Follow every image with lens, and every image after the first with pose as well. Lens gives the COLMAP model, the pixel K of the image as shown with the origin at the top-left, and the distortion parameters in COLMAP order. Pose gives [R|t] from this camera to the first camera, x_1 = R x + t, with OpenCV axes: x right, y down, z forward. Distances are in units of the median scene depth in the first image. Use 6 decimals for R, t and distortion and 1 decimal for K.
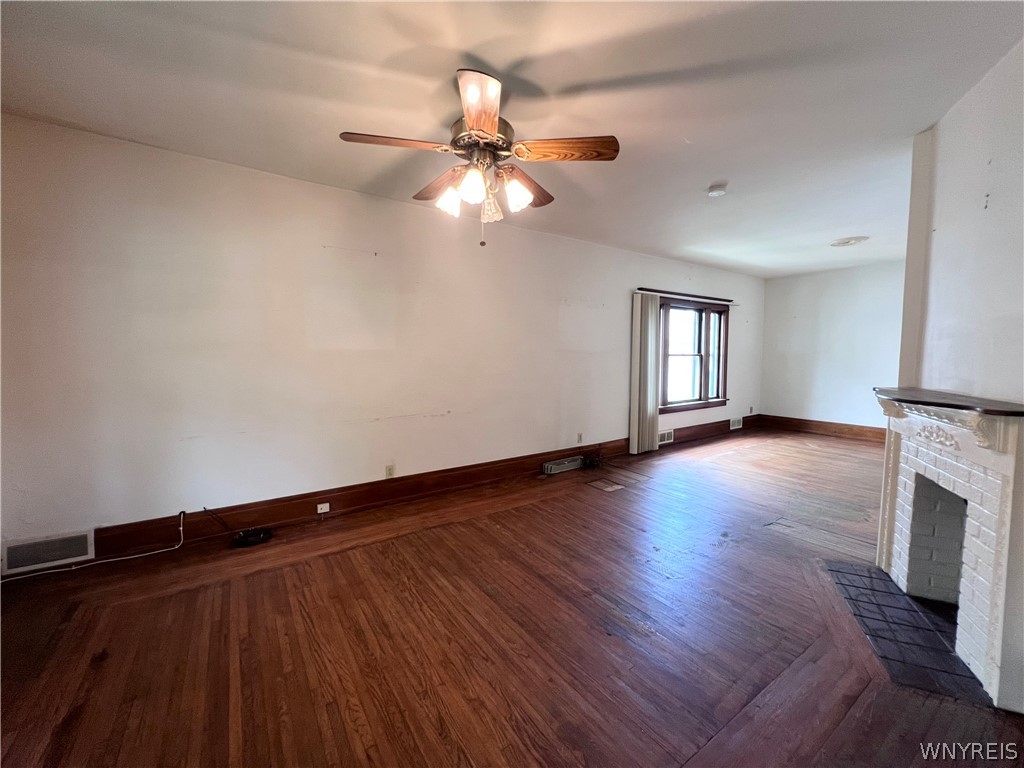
lens RADIAL K [[410.8, 0, 512.7], [0, 410.8, 384.6], [0, 0, 1]] dist [0.000756, 0.000644]
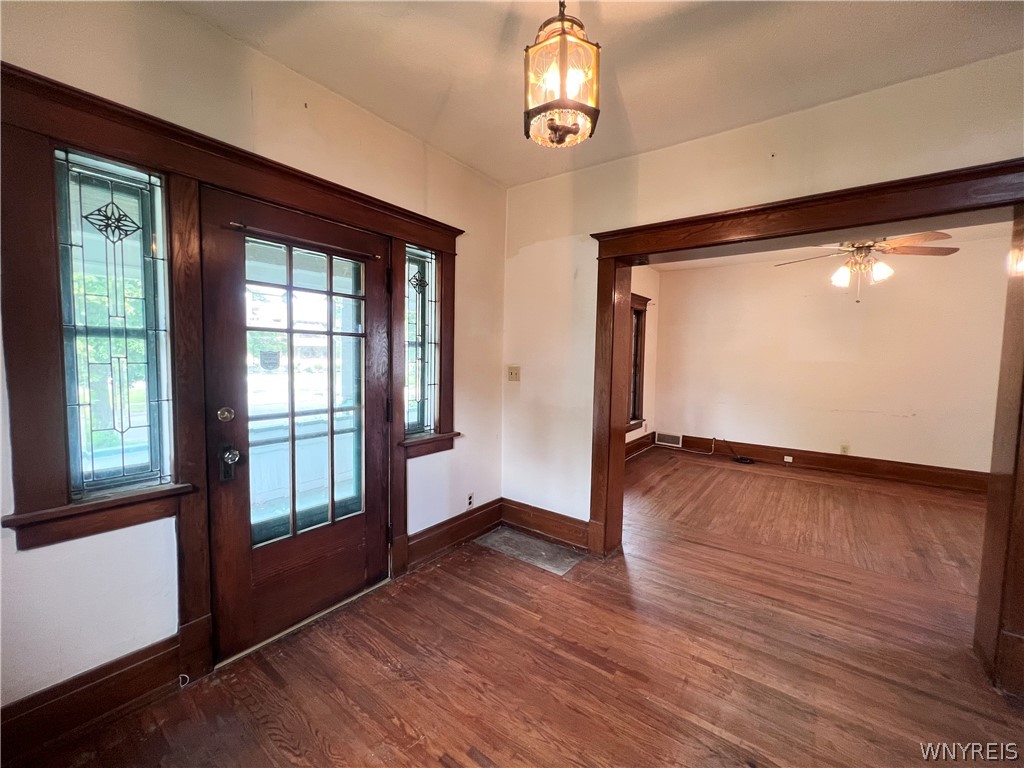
lens RADIAL K [[412.1, 0, 508.7], [0, 412.1, 381.3], [0, 0, 1]] dist [-0.002333, -0.000091]
pose [[0.316459, 0.066475, -0.946274, 0.999237], [-0.086341, 0.995420, 0.041052, 0.039761], [0.944669, 0.068710, 0.320749, -0.814079]]
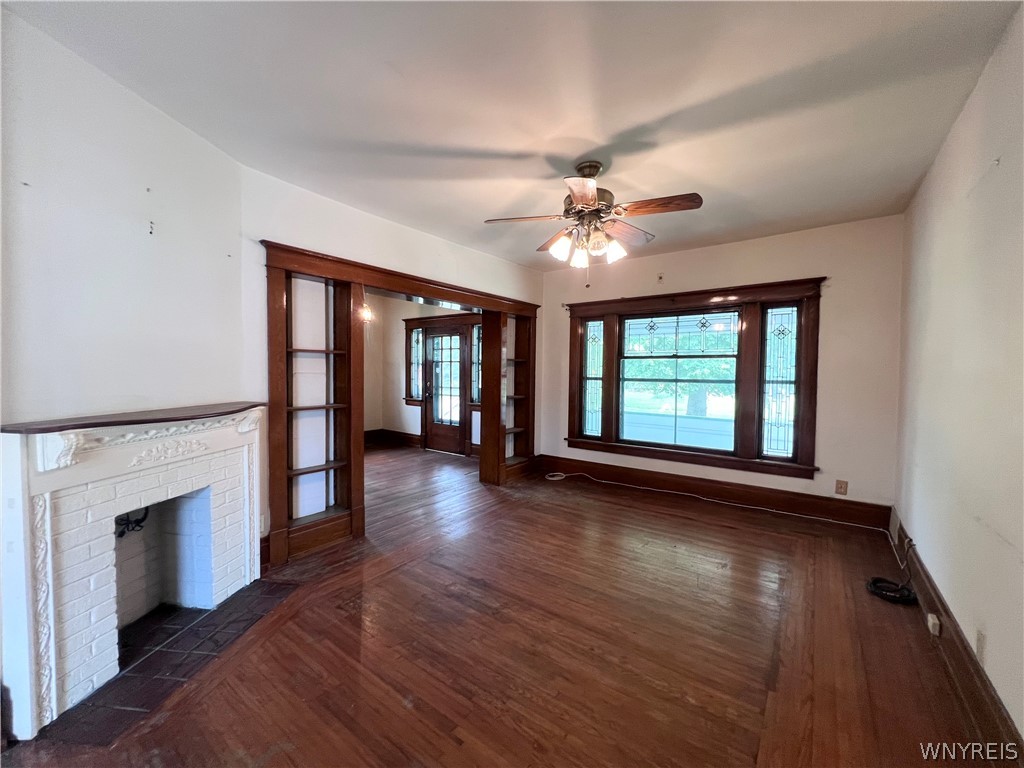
lens RADIAL K [[412.1, 0, 514.7], [0, 412.1, 383.3], [0, 0, 1]] dist [-0.002333, -0.000091]
pose [[-0.946155, 0.000888, -0.323712, 0.492103], [-0.033952, 0.994209, 0.101962, -0.149474], [0.321928, 0.107462, -0.940646, 1.928412]]
